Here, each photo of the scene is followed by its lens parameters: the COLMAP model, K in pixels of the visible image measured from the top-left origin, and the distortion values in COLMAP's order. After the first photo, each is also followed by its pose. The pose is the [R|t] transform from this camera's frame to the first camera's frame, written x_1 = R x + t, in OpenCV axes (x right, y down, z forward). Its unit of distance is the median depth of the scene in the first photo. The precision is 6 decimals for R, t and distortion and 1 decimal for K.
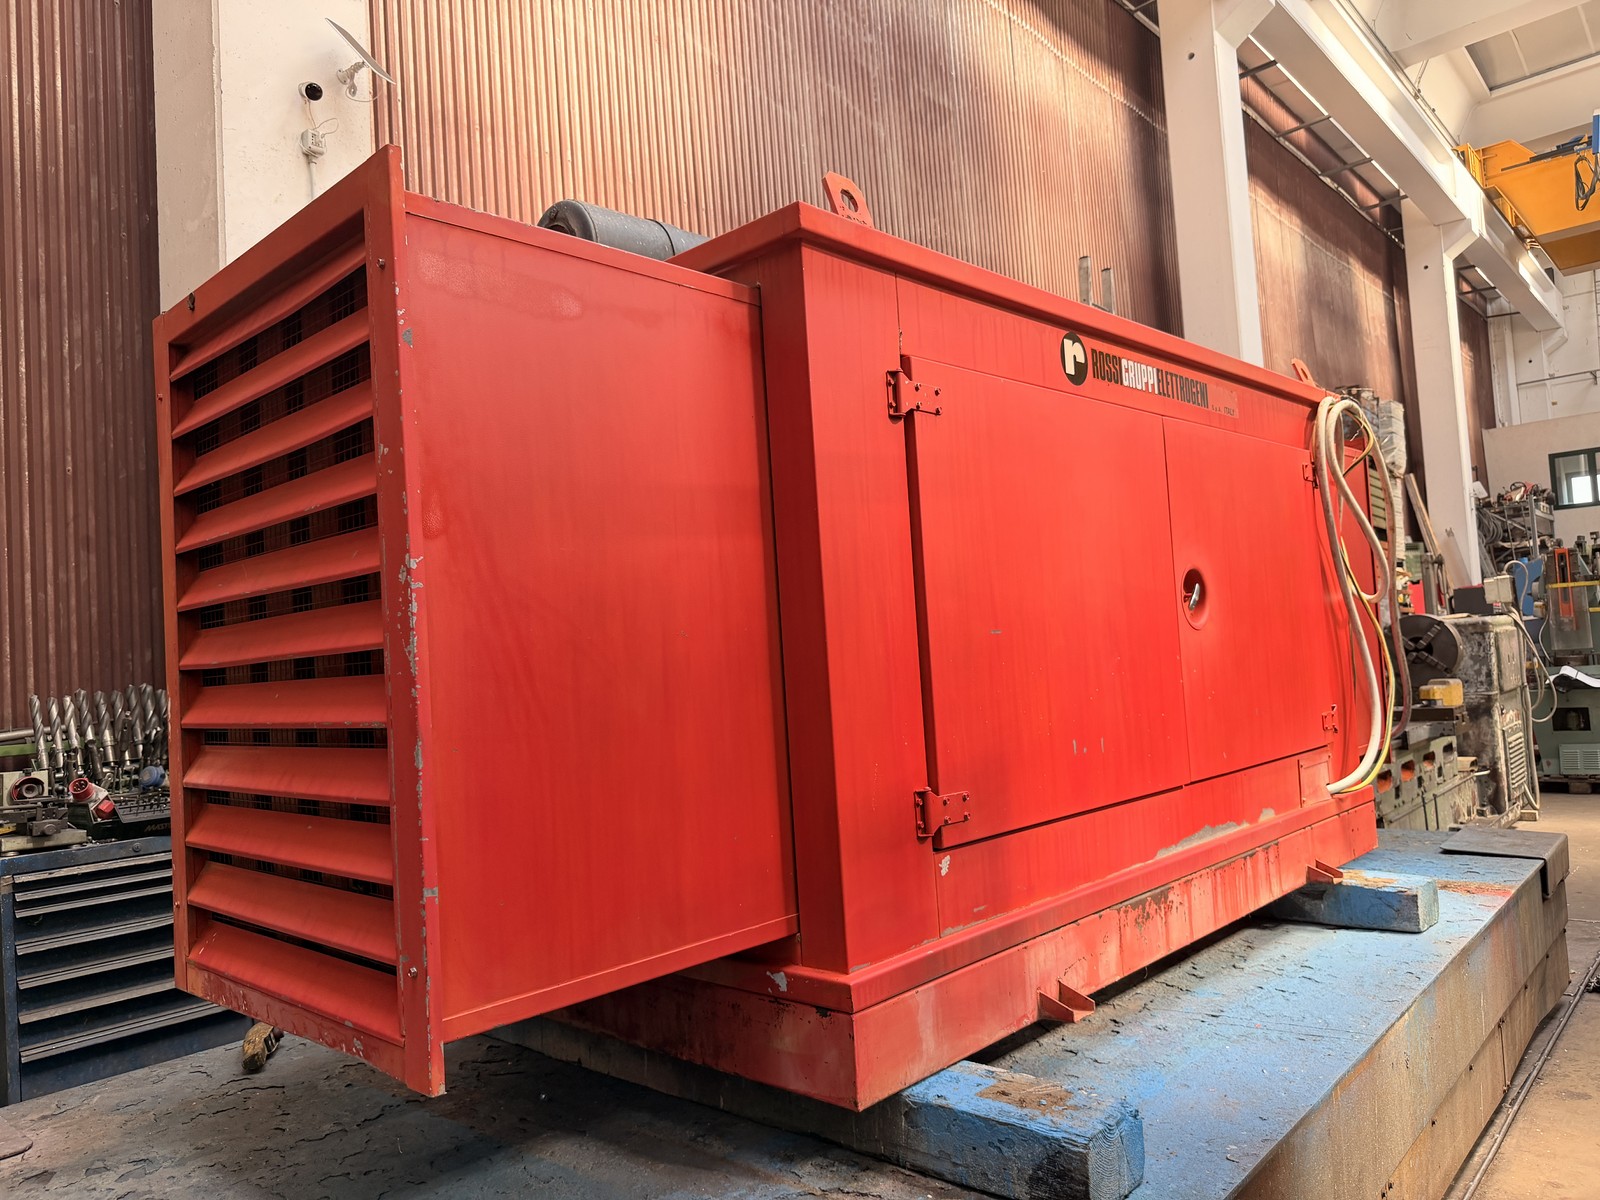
lens RADIAL K [[1136.3, 0, 800.0], [0, 1136.3, 600.0], [0, 0, 1]] dist [0.000199, -0.004117]
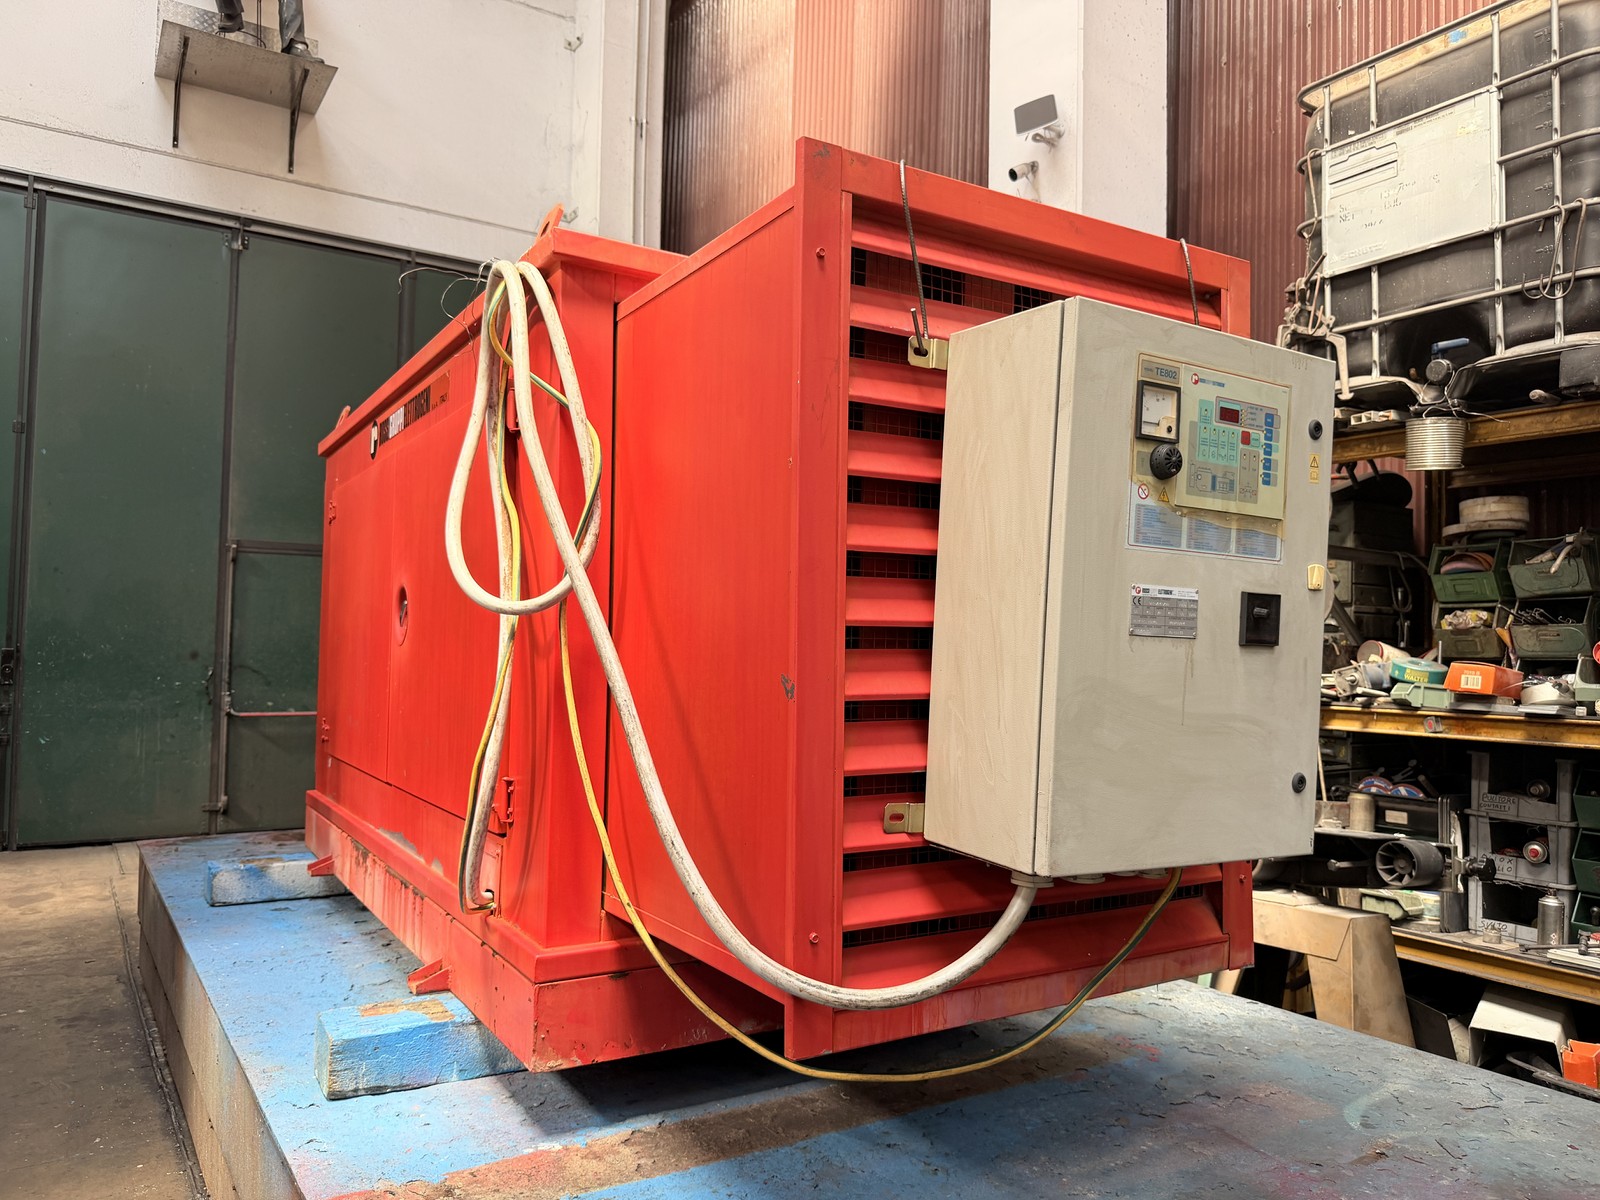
lens RADIAL K [[1136.3, 0, 800.0], [0, 1136.3, 600.0], [0, 0, 1]] dist [0.000199, -0.004117]
pose [[-0.253698, 0.013622, -0.967188, 1.389294], [0.051195, 0.998688, 0.000637, 0.003792], [0.965928, -0.049353, -0.254063, 1.779912]]
